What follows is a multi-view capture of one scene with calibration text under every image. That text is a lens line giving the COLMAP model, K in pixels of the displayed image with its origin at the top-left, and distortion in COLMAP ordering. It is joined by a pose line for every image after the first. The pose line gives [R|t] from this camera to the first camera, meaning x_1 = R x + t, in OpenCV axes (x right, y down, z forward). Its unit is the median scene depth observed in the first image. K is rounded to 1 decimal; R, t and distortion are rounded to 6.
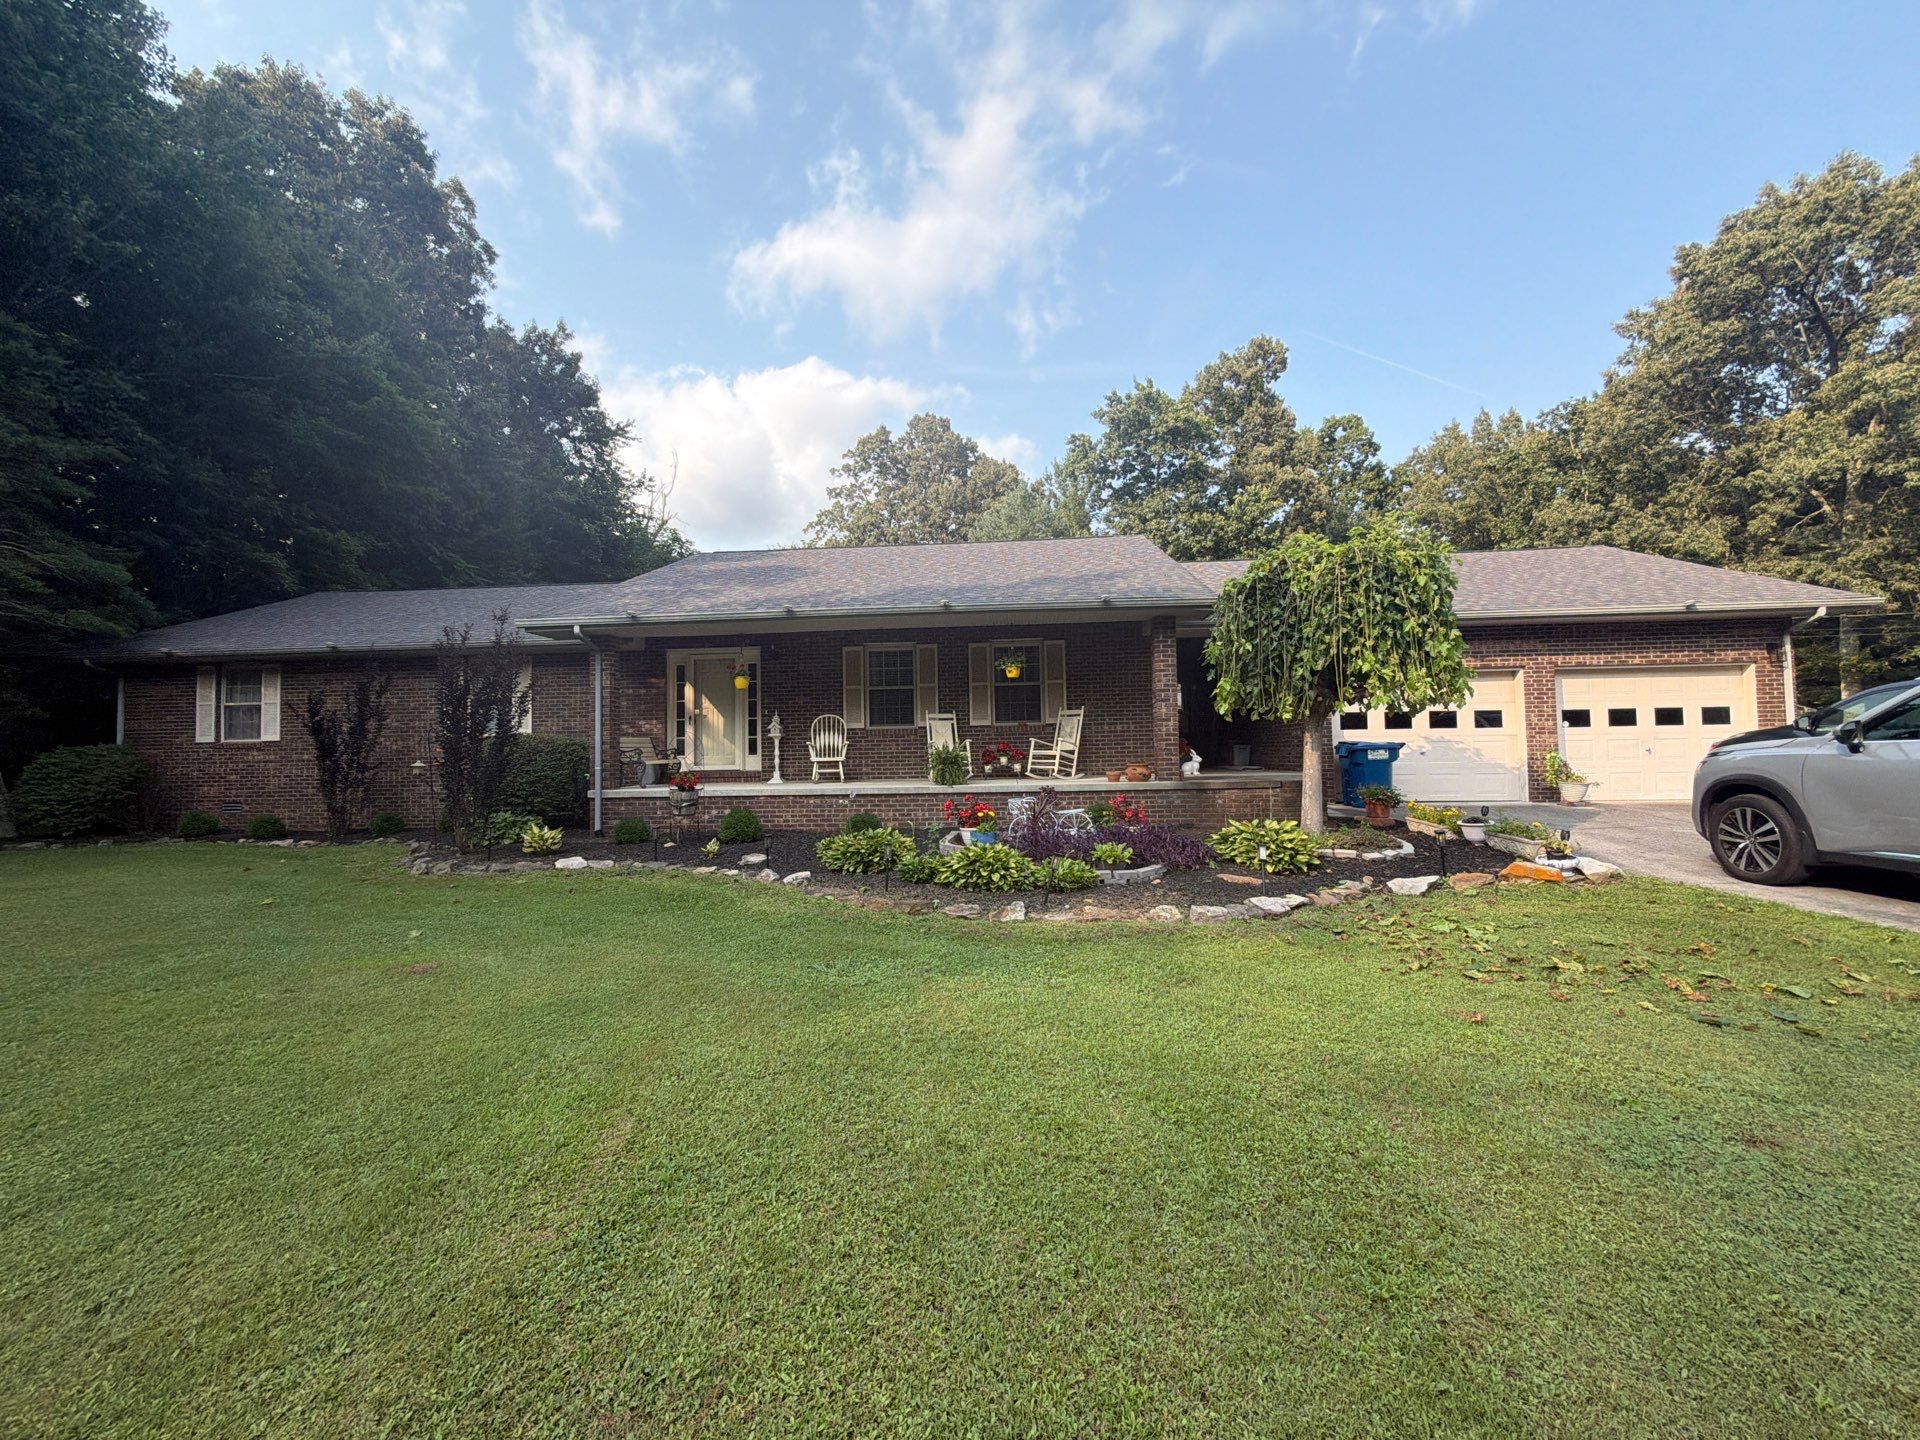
lens RADIAL K [[777.4, 0, 958.3], [0, 777.4, 717.9], [0, 0, 1]] dist [0.003487, 0.000855]
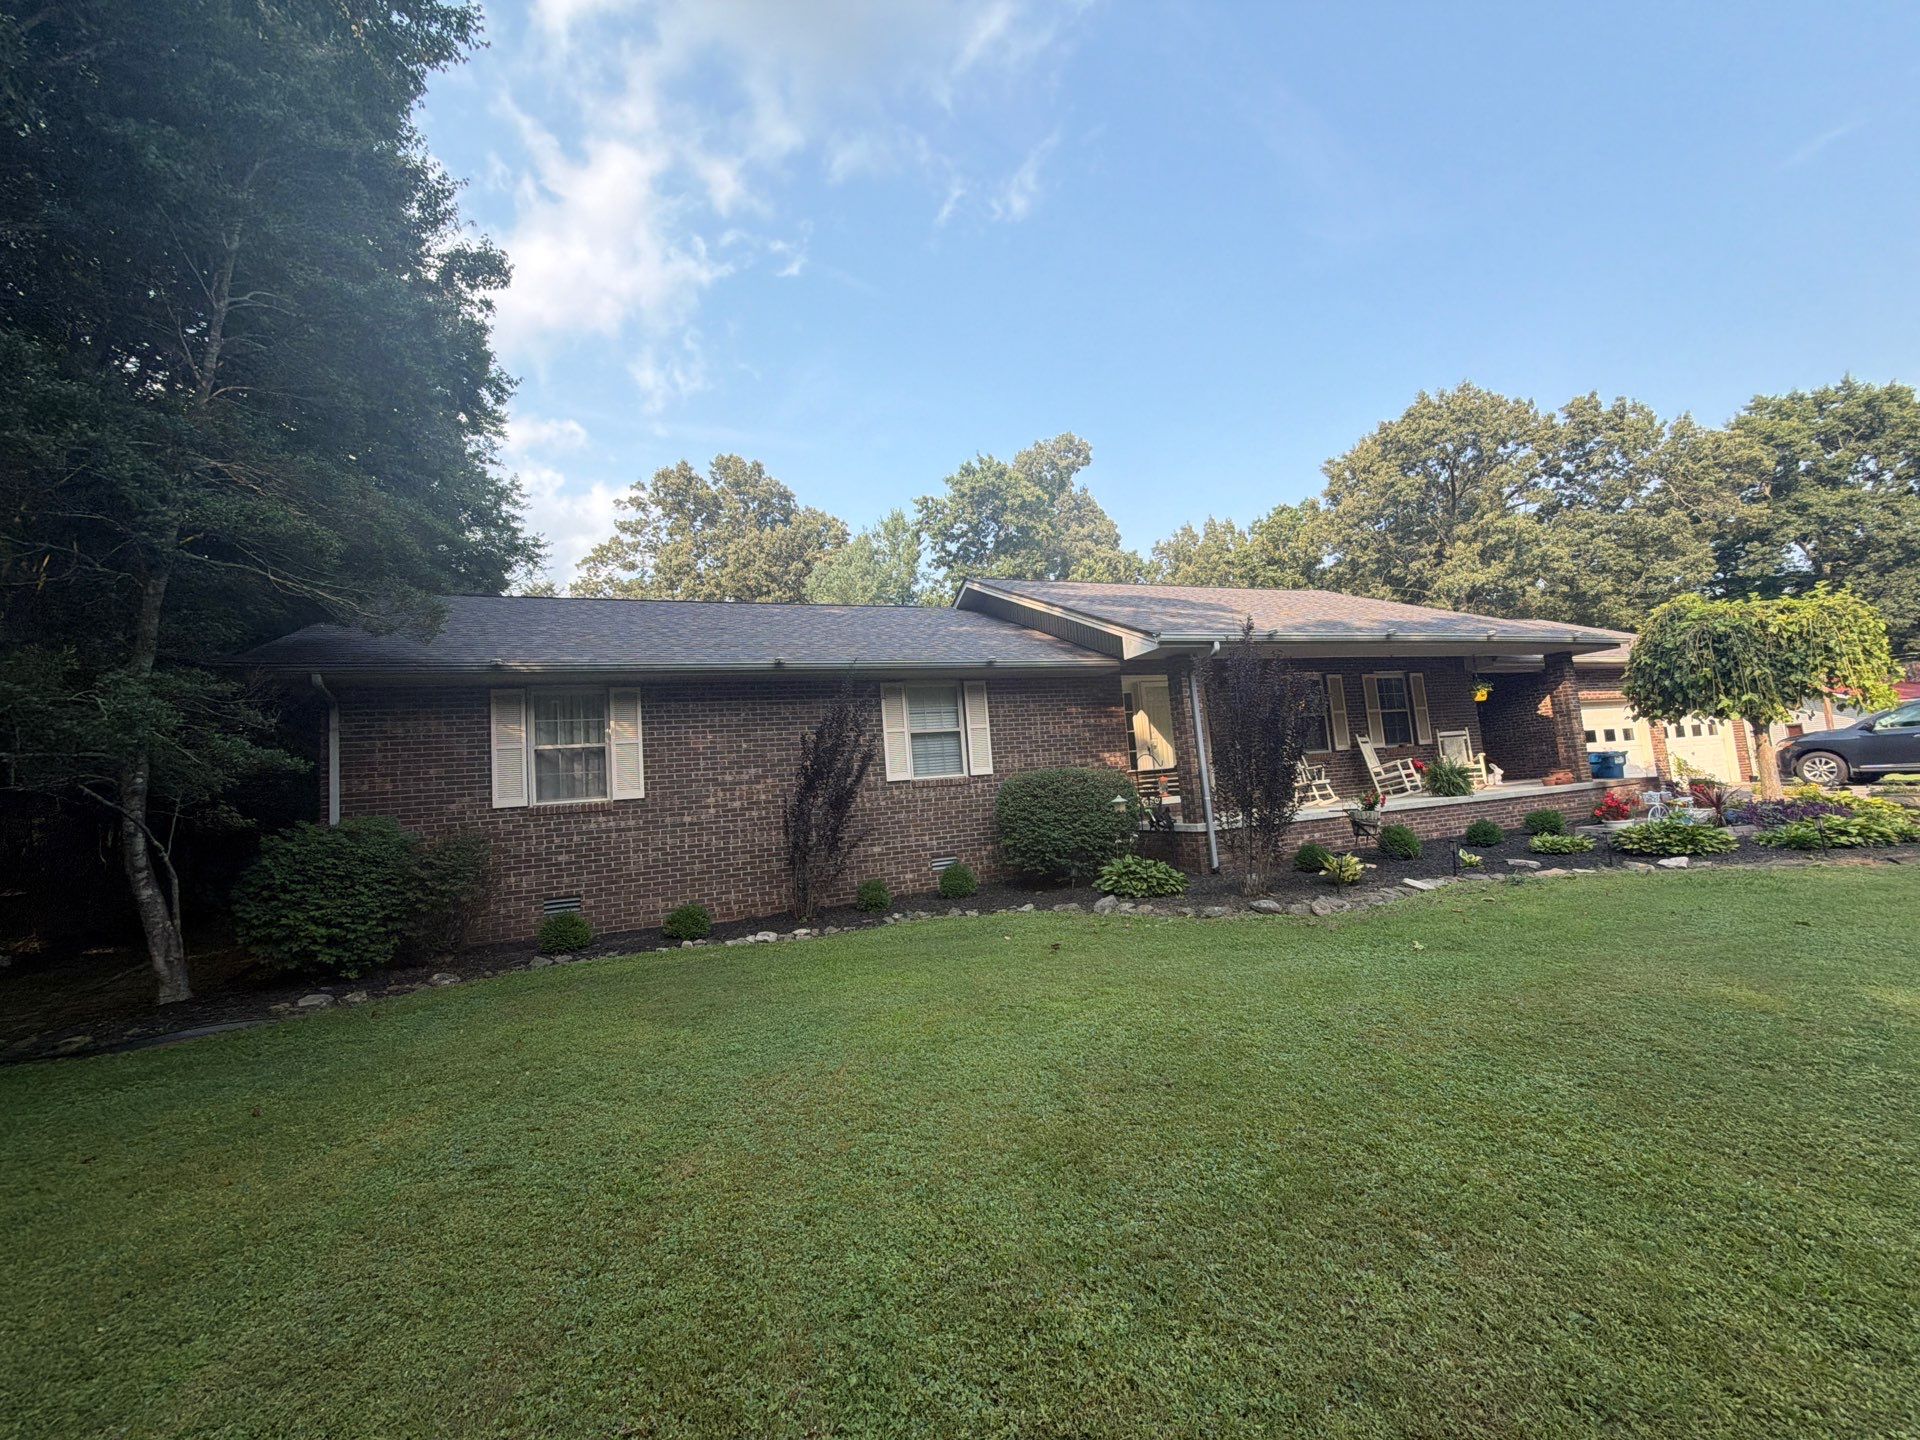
lens RADIAL K [[777.4, 0, 958.0], [0, 777.4, 722.6], [0, 0, 1]] dist [0.003487, 0.000855]
pose [[0.892667, -0.008194, 0.450643, -0.267237], [0.042022, 0.996993, -0.065112, 0.005569], [-0.448754, 0.077060, 0.890327, 0.075585]]
